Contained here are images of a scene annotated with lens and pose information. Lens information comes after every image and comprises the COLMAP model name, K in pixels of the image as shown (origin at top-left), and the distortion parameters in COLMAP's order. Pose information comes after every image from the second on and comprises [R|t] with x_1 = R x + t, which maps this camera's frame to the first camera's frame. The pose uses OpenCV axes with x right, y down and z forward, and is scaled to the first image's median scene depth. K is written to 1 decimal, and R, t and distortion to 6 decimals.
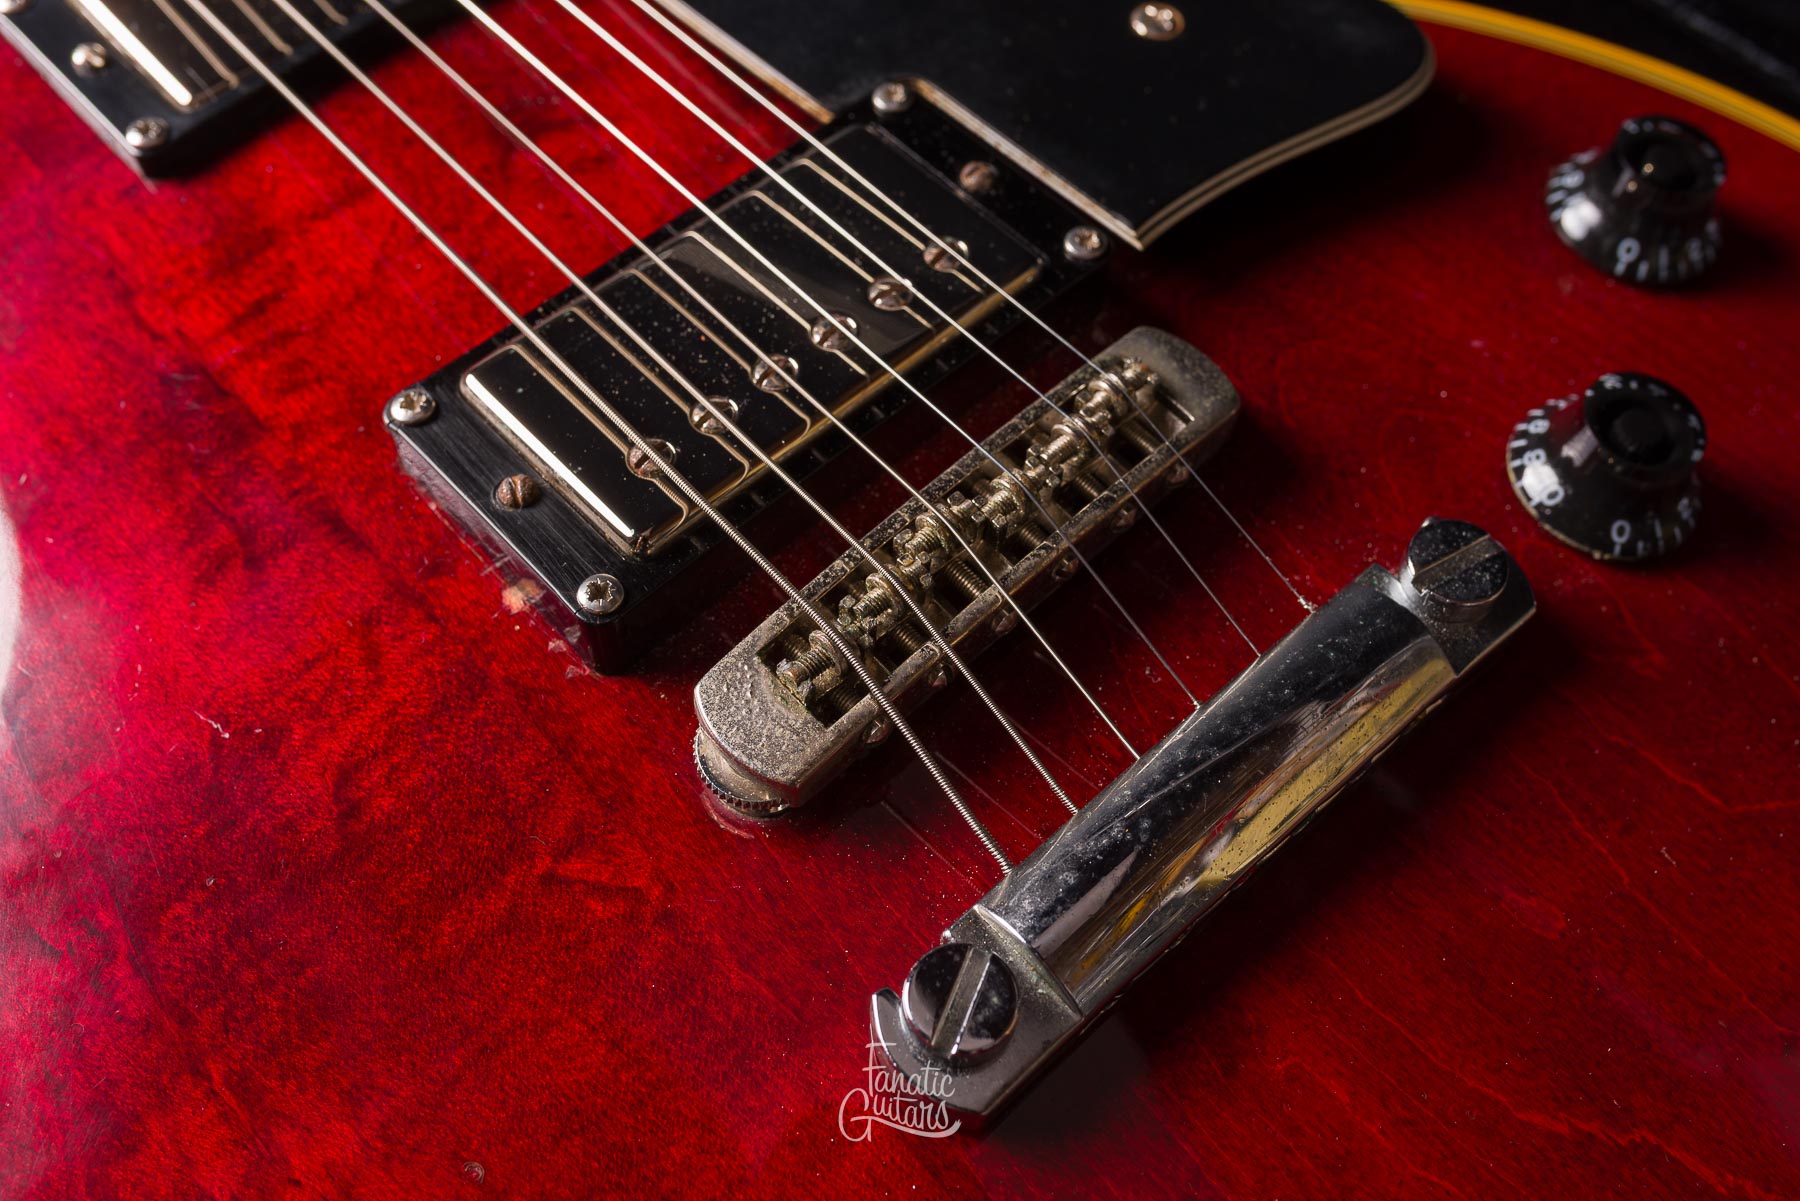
lens RADIAL K [[1858.4, 0, 900.0], [0, 1858.4, 600.5], [0, 0, 1]] dist [-0.005938, 0.007602]
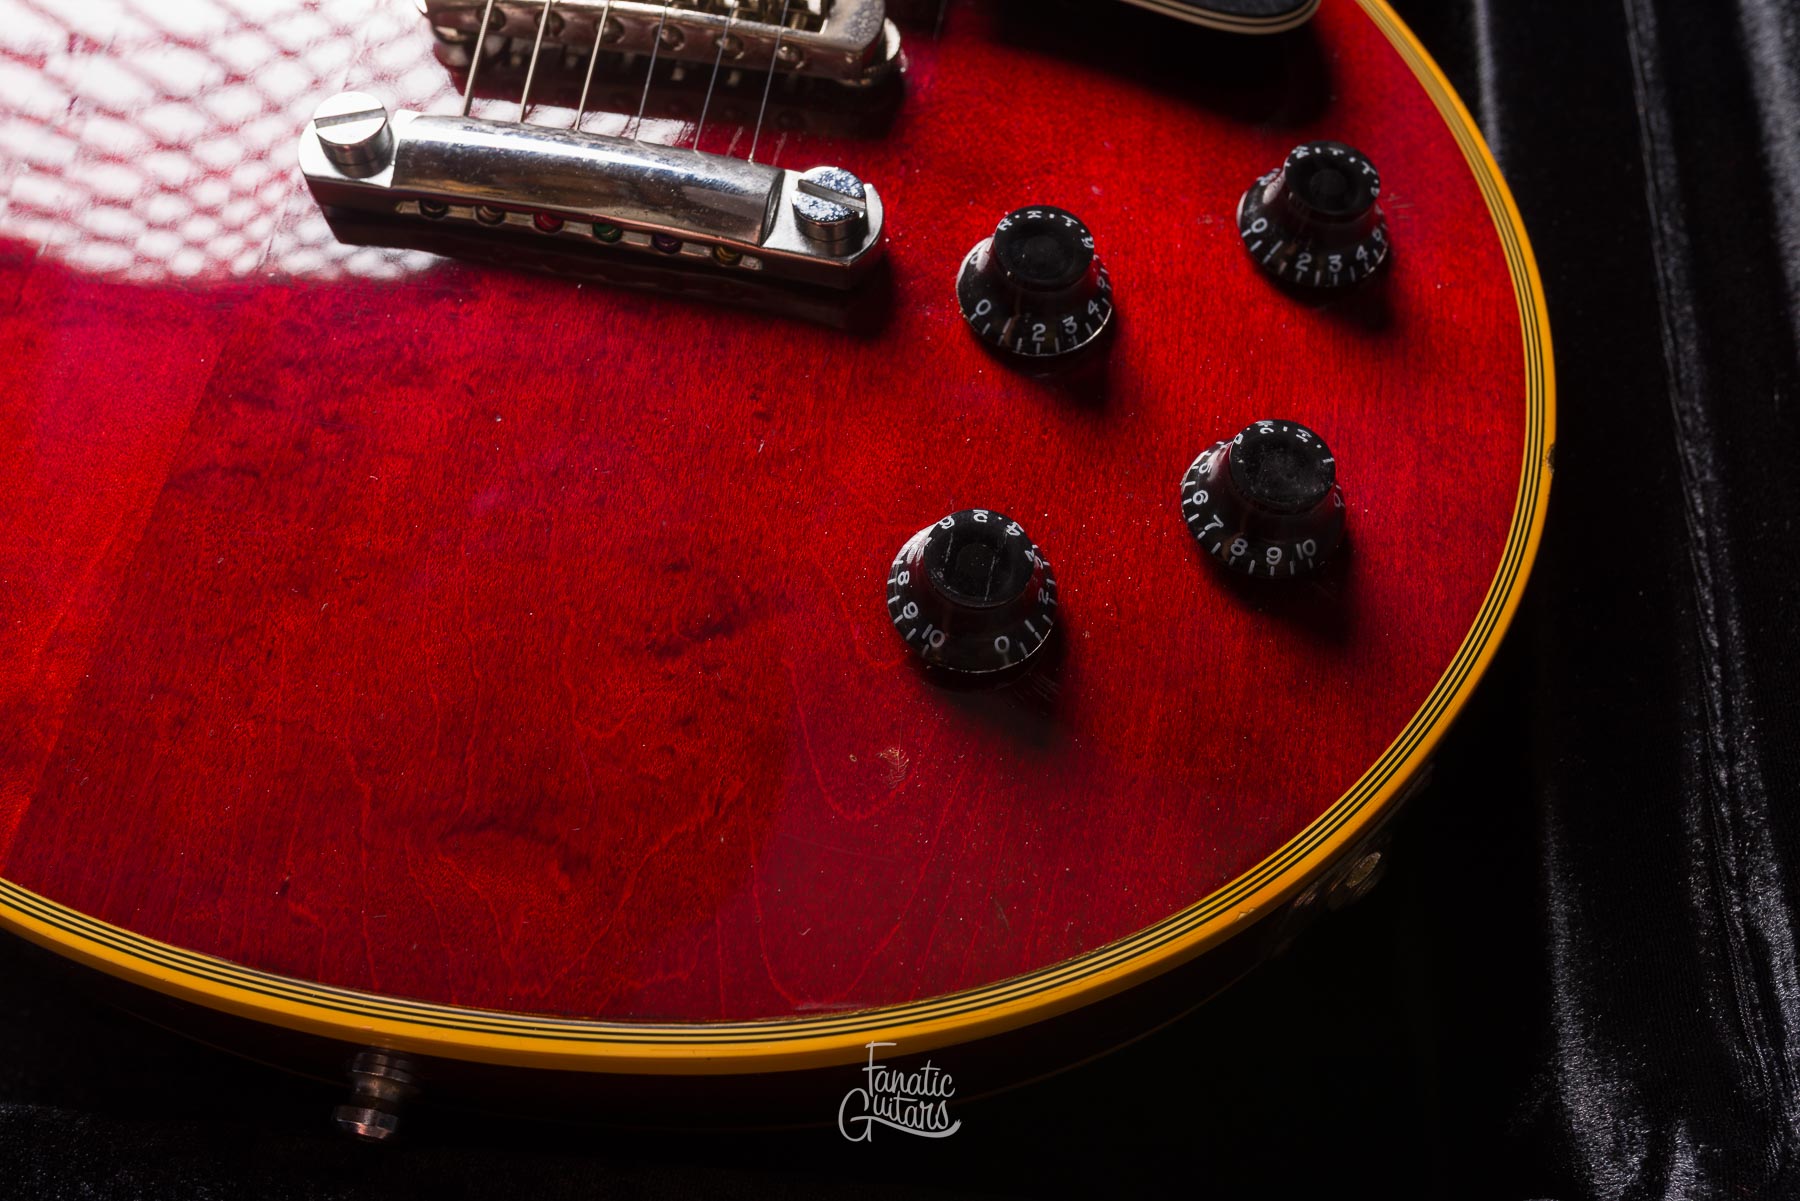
lens RADIAL K [[1798.6, 0, 900.0], [0, 1798.6, 600.5], [0, 0, 1]] dist [-0.000529, -0.000111]
pose [[0.589887, 0.679623, -0.436057, 1.069792], [-0.682800, 0.708100, 0.179944, -0.080566], [0.431066, 0.191593, 0.881745, -0.071310]]
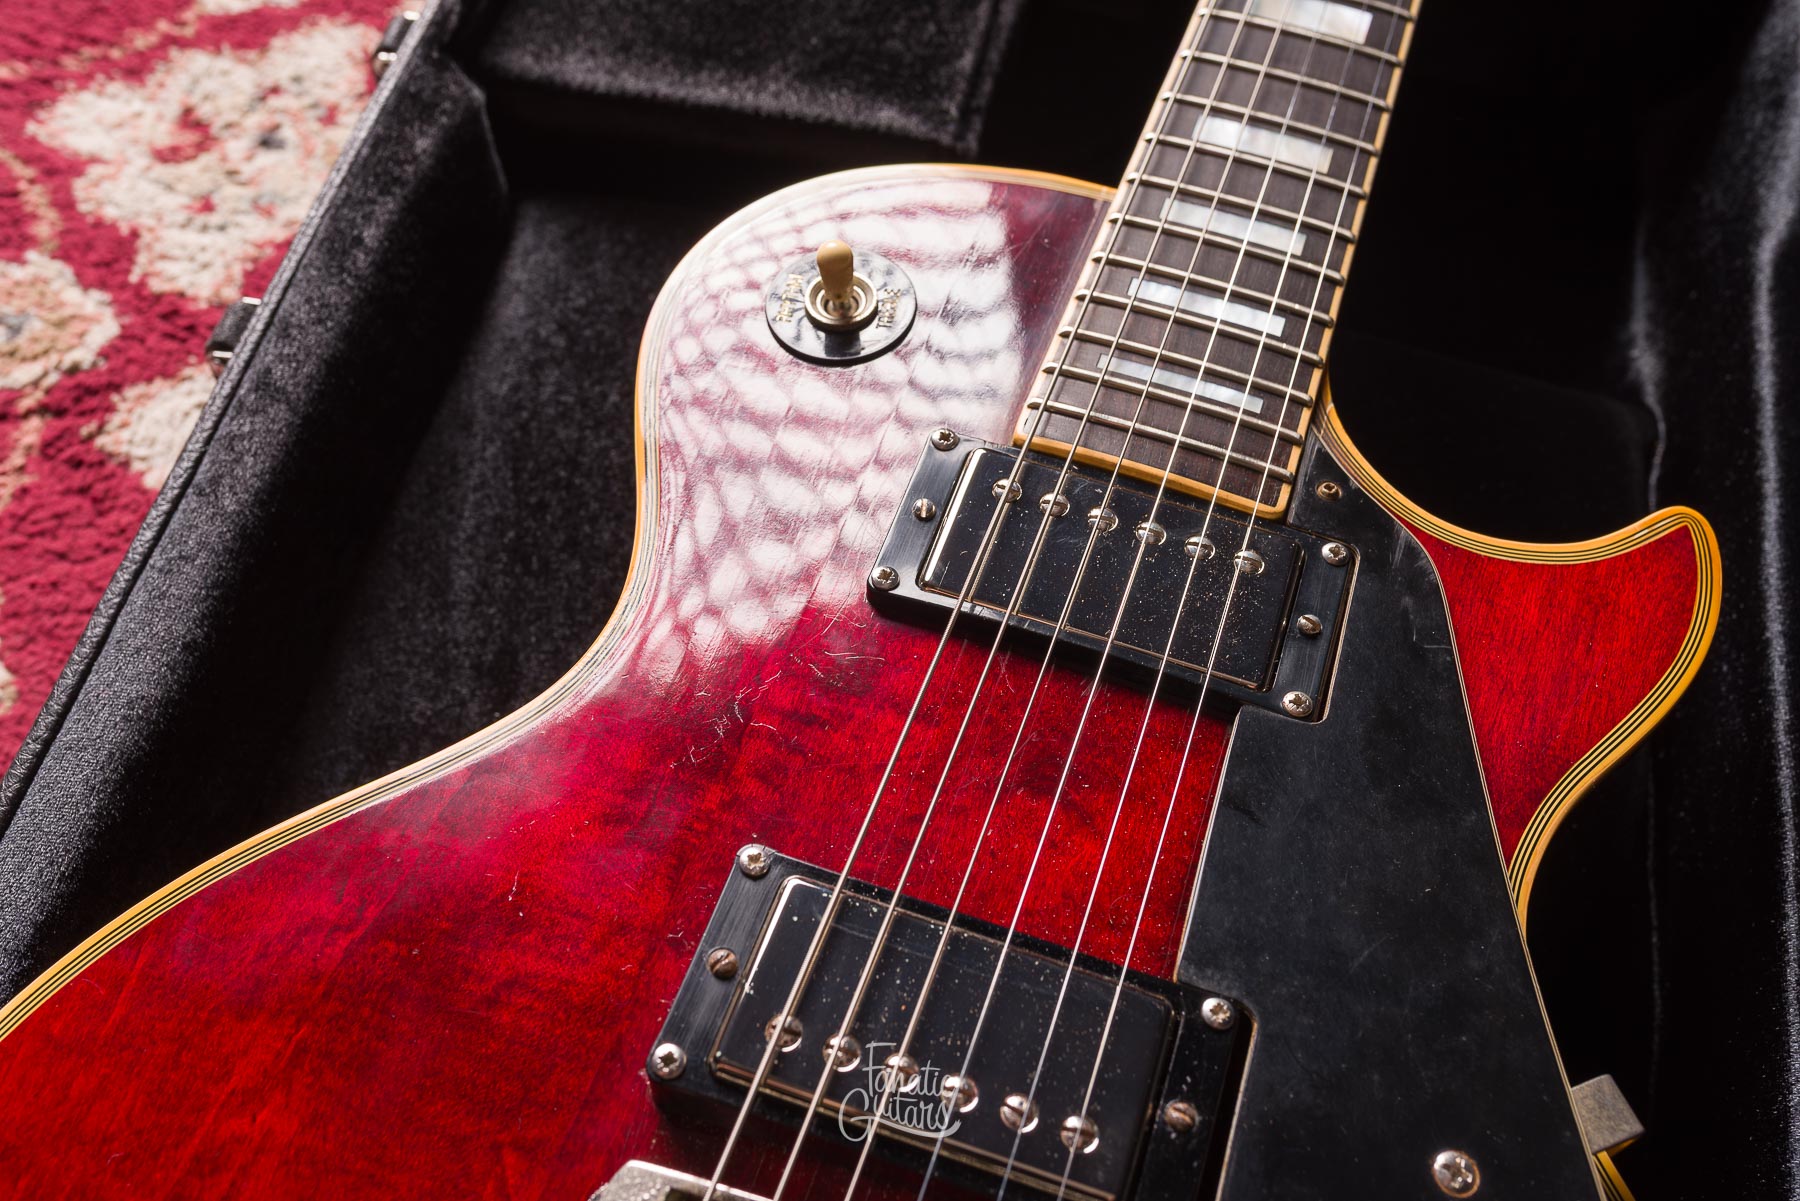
lens RADIAL K [[1798.6, 0, 900.0], [0, 1798.6, 600.5], [0, 0, 1]] dist [-0.000529, -0.000111]
pose [[0.475871, 0.723265, -0.500435, 0.316222], [-0.762717, 0.622694, 0.174685, -0.539772], [0.437961, 0.298563, 0.847968, -0.142047]]
